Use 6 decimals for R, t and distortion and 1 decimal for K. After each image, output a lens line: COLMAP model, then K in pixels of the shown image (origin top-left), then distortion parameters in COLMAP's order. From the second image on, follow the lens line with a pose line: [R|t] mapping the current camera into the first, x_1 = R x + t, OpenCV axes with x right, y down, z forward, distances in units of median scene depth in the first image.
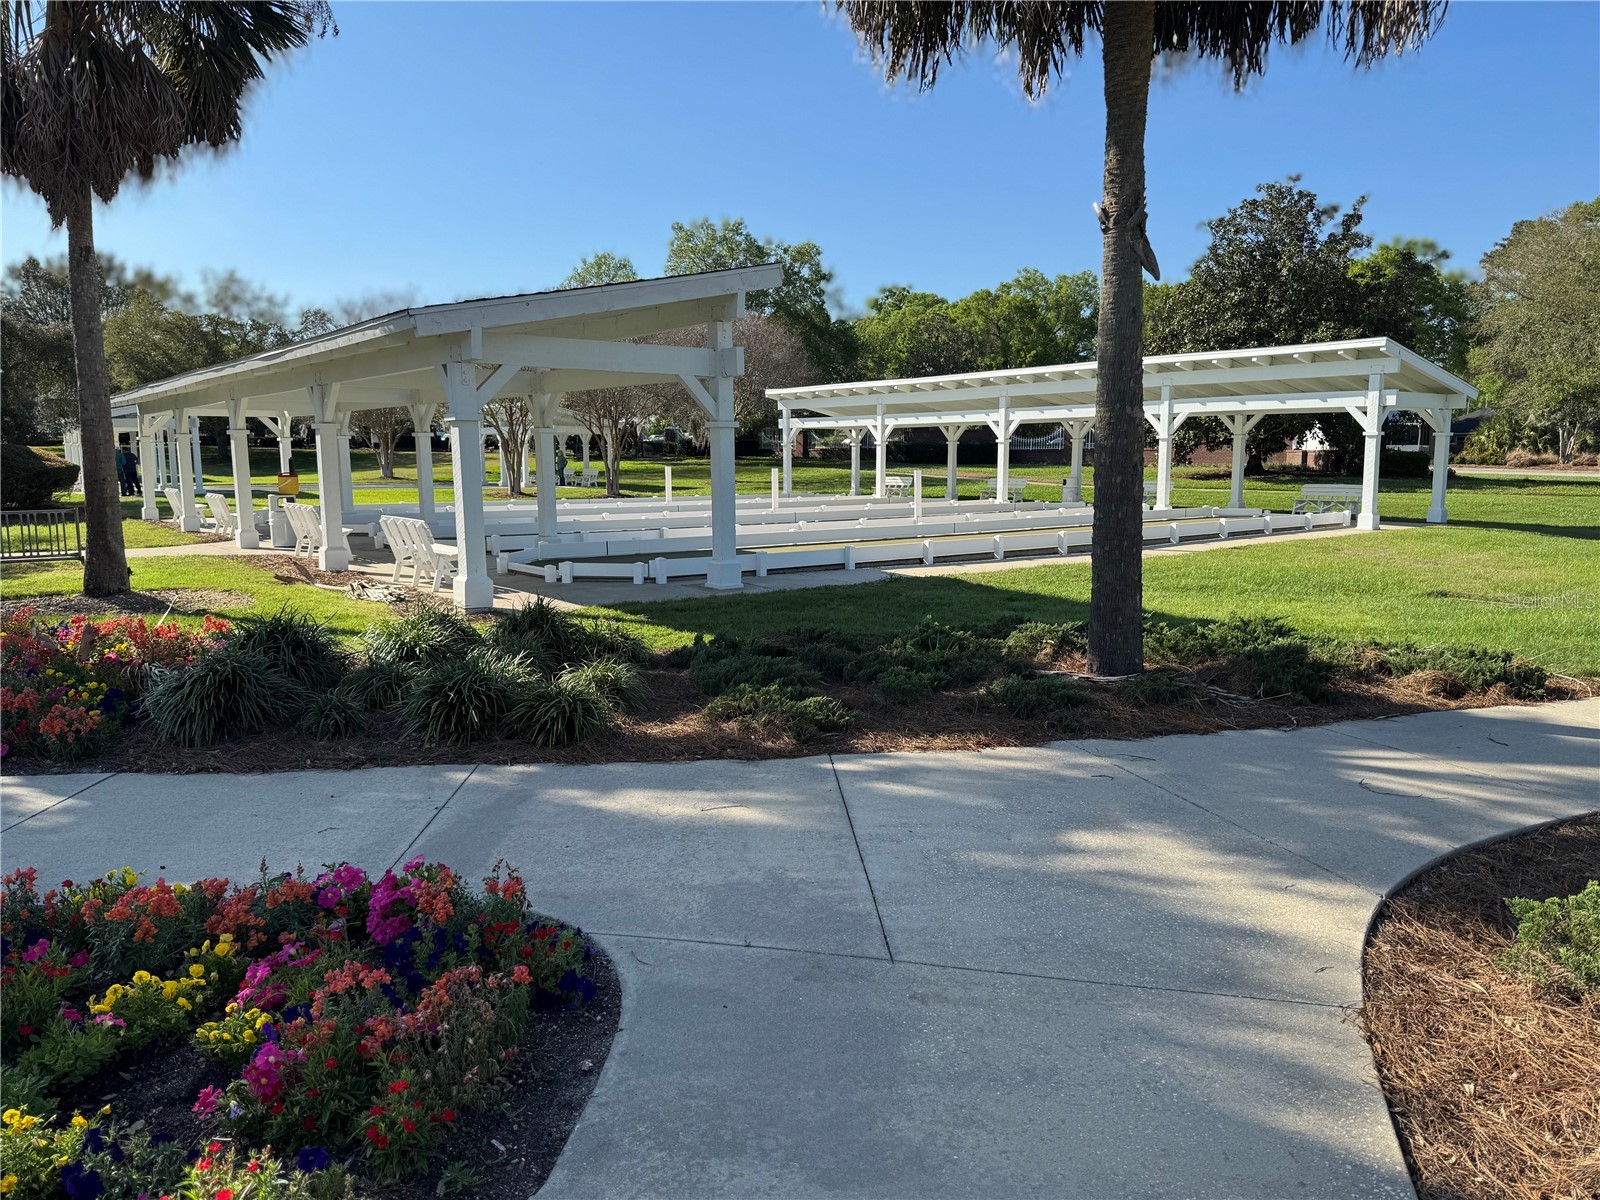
lens RADIAL K [[1125.9, 0, 766.2], [0, 1125.9, 622.5], [0, 0, 1]] dist [0.085683, -0.139832]
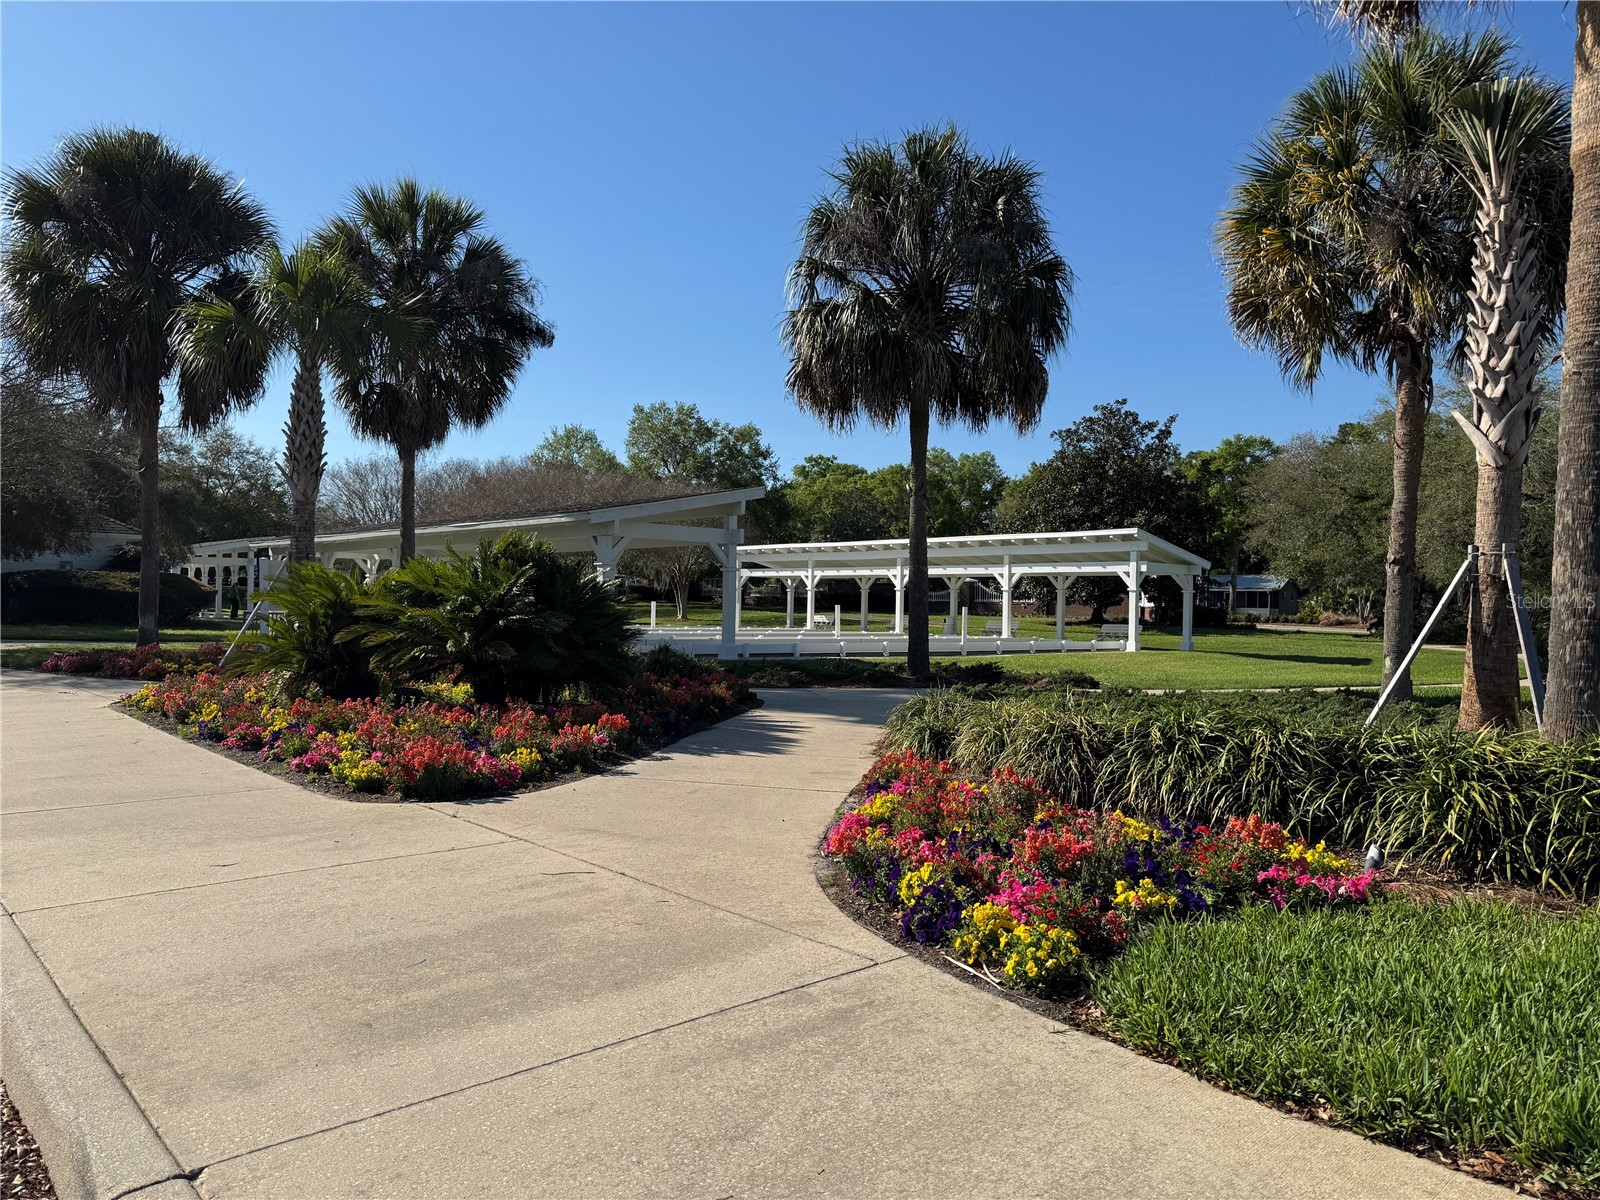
lens RADIAL K [[1106.3, 0, 800.0], [0, 1106.3, 600.0], [0, 0, 1]] dist [0.000305, 0.000153]
pose [[0.995251, 0.023768, 0.094401, -0.023197], [-0.009112, 0.988224, -0.152743, 0.036392], [-0.096919, 0.151158, 0.983747, -0.190832]]
